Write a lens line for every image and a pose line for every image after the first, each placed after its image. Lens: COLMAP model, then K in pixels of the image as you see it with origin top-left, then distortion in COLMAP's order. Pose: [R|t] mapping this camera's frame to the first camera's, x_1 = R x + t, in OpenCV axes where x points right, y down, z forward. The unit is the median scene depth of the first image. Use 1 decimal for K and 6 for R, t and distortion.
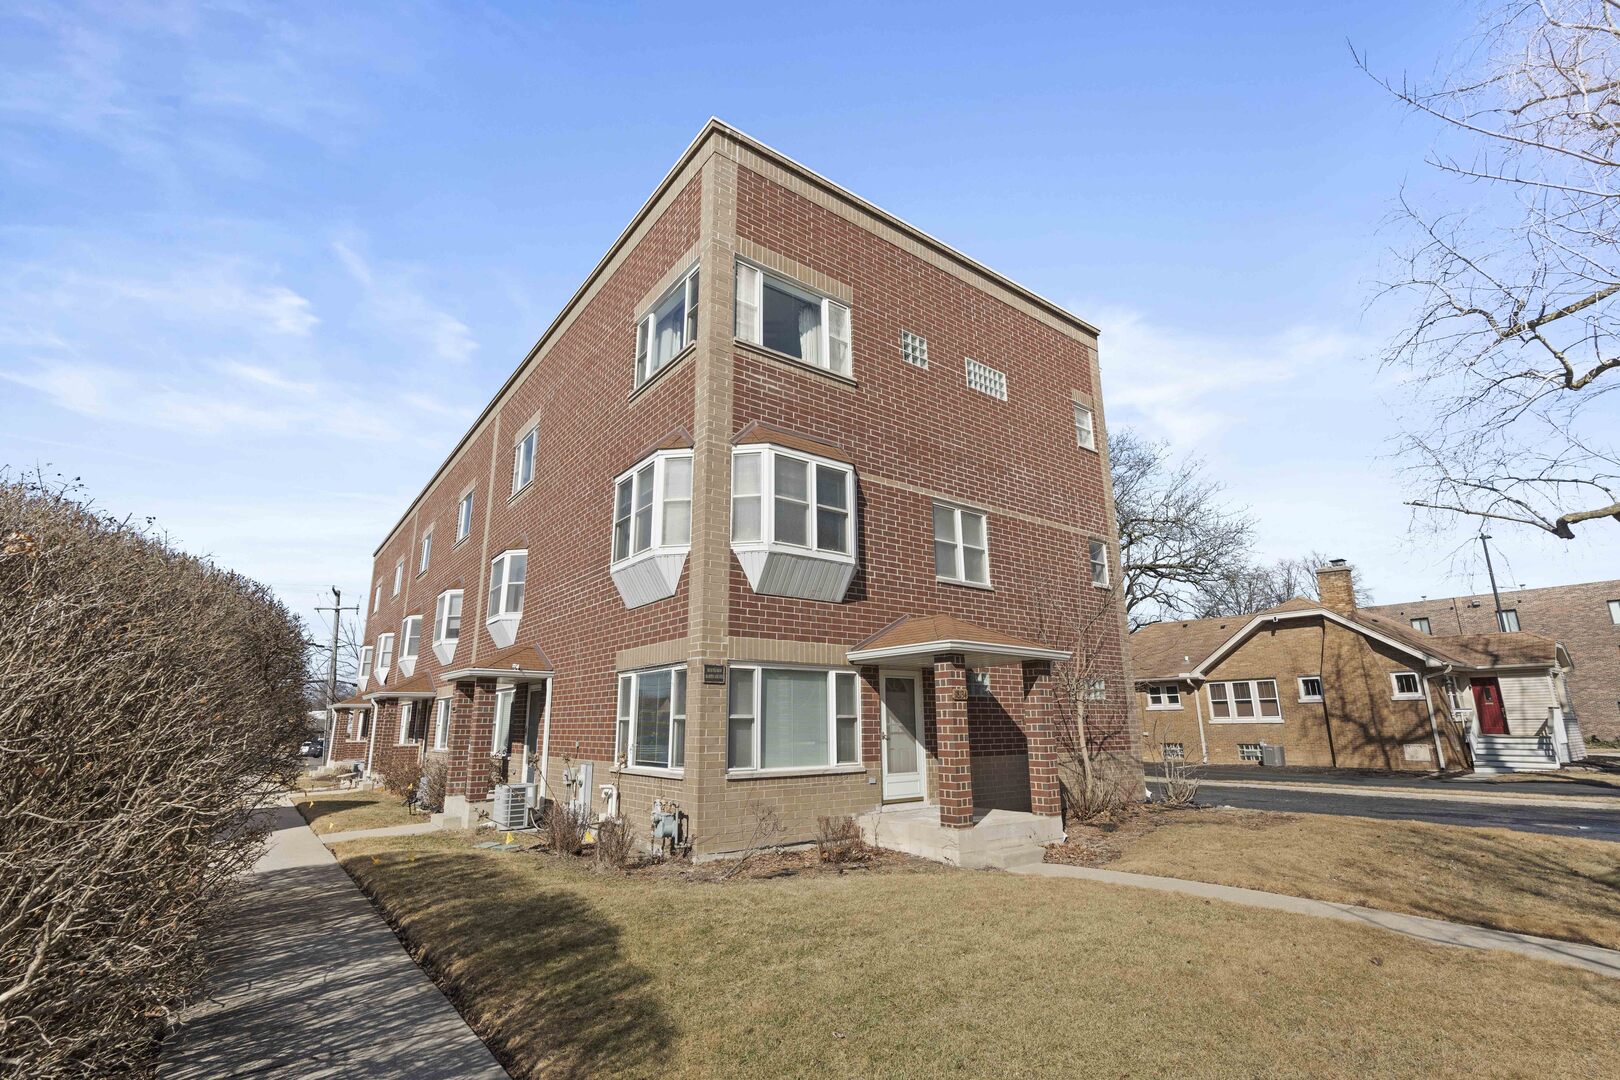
lens RADIAL K [[737.4, 0, 813.3], [0, 737.4, 543.8], [0, 0, 1]] dist [-0.010137, 0.000255]
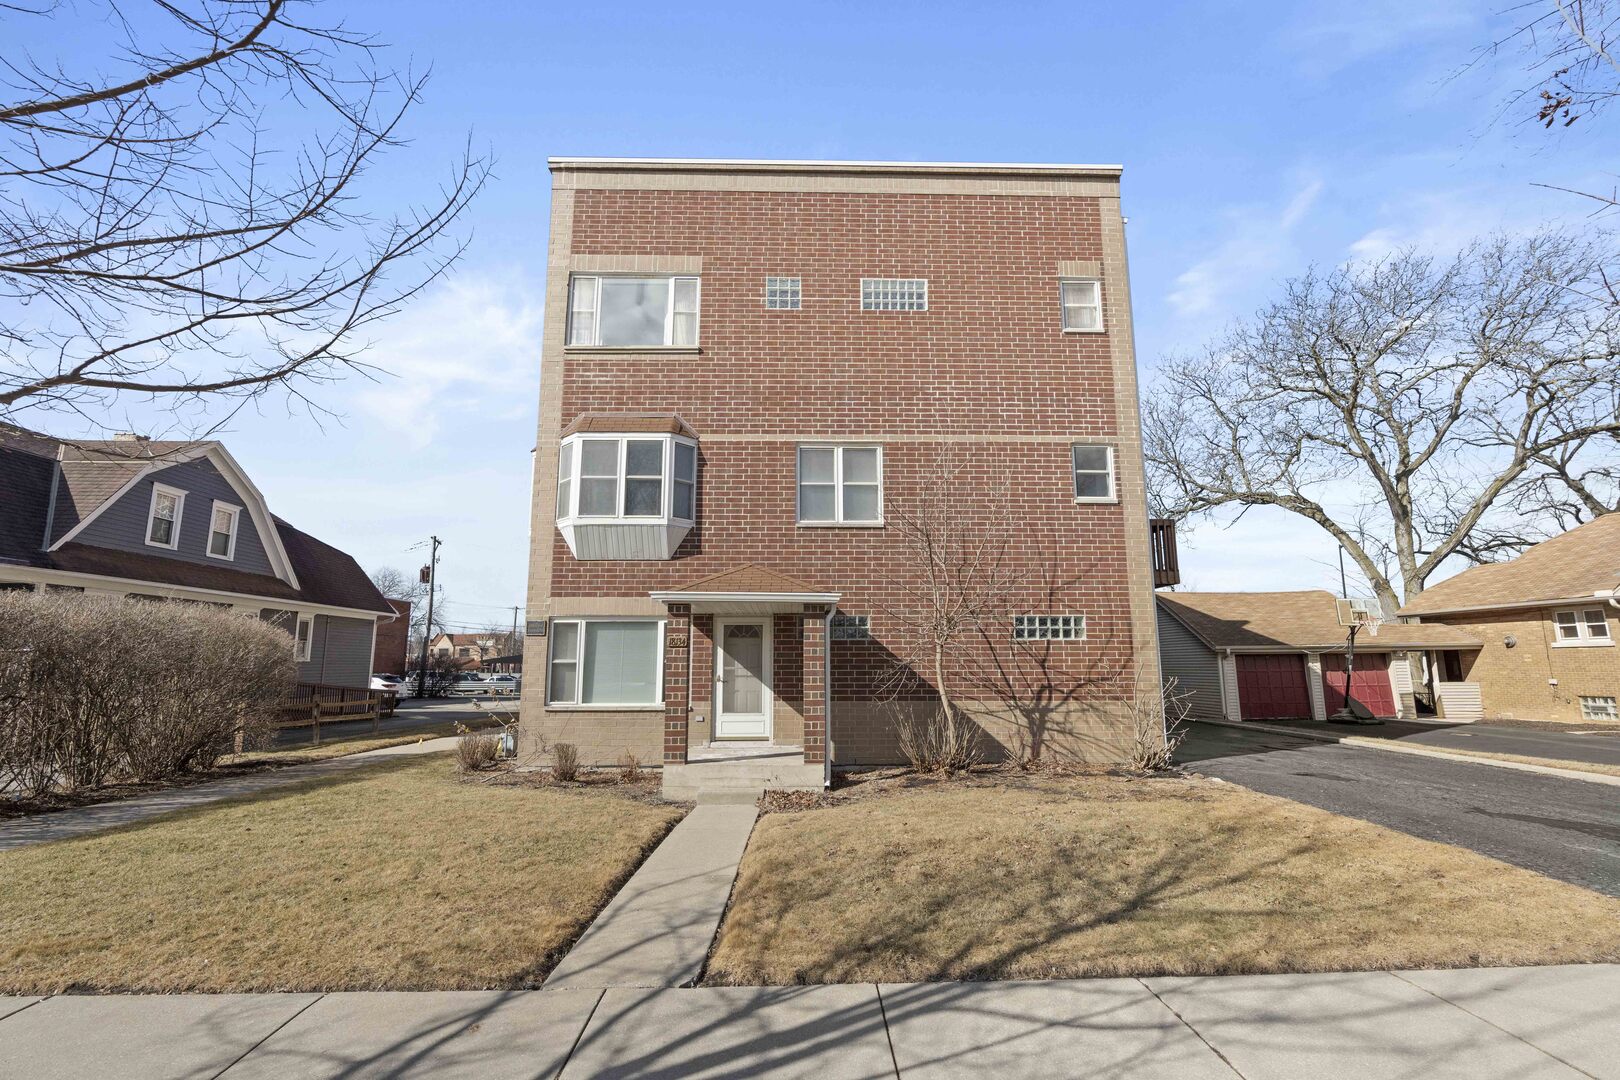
lens RADIAL K [[737.4, 0, 813.3], [0, 737.4, 543.8], [0, 0, 1]] dist [-0.010137, 0.000255]
pose [[0.809419, -0.091907, -0.579995, 0.829773], [0.137089, 0.989960, 0.034445, 0.046232], [0.571006, -0.107391, 0.813891, 0.217383]]
